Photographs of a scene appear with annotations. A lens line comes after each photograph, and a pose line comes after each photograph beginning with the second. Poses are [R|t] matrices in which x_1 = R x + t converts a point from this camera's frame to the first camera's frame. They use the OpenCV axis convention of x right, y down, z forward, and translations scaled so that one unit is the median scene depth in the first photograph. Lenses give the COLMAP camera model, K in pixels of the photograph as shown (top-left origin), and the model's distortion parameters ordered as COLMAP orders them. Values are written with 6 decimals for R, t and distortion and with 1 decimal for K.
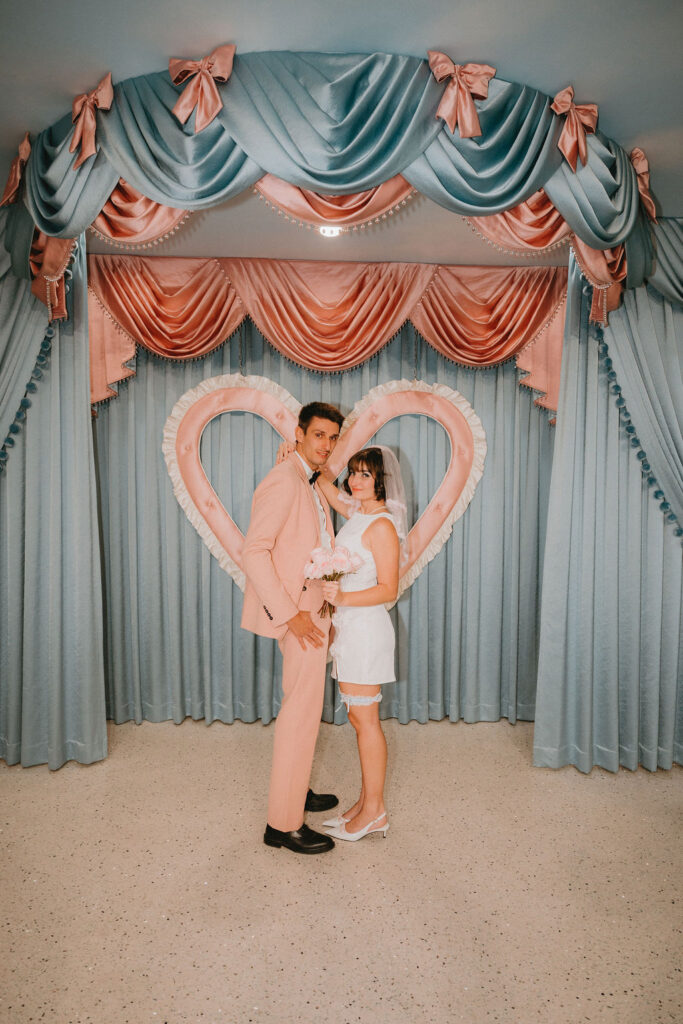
lens RADIAL K [[711.7, 0, 344.8], [0, 711.7, 524.5], [0, 0, 1]] dist [0.000288, -0.000115]
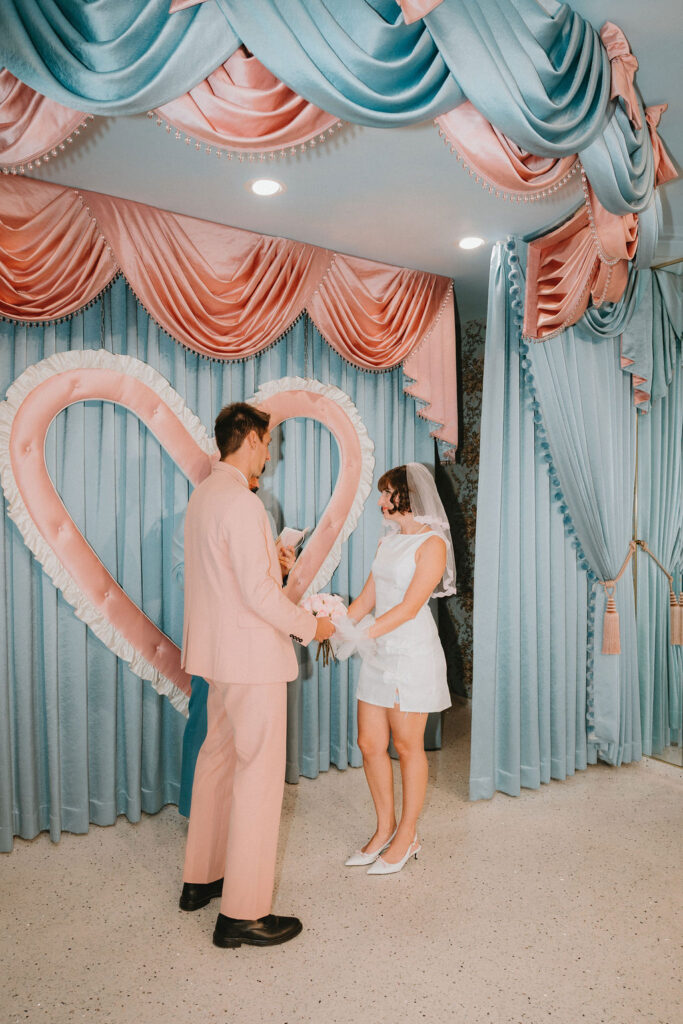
lens RADIAL K [[757.1, 0, 346.4], [0, 757.1, 506.1], [0, 0, 1]] dist [-0.006677, 0.003916]
pose [[0.842428, -0.008837, 0.538736, -0.367810], [0.026661, 0.999324, -0.025298, -0.024677], [-0.538149, 0.035675, 0.842095, 0.214102]]
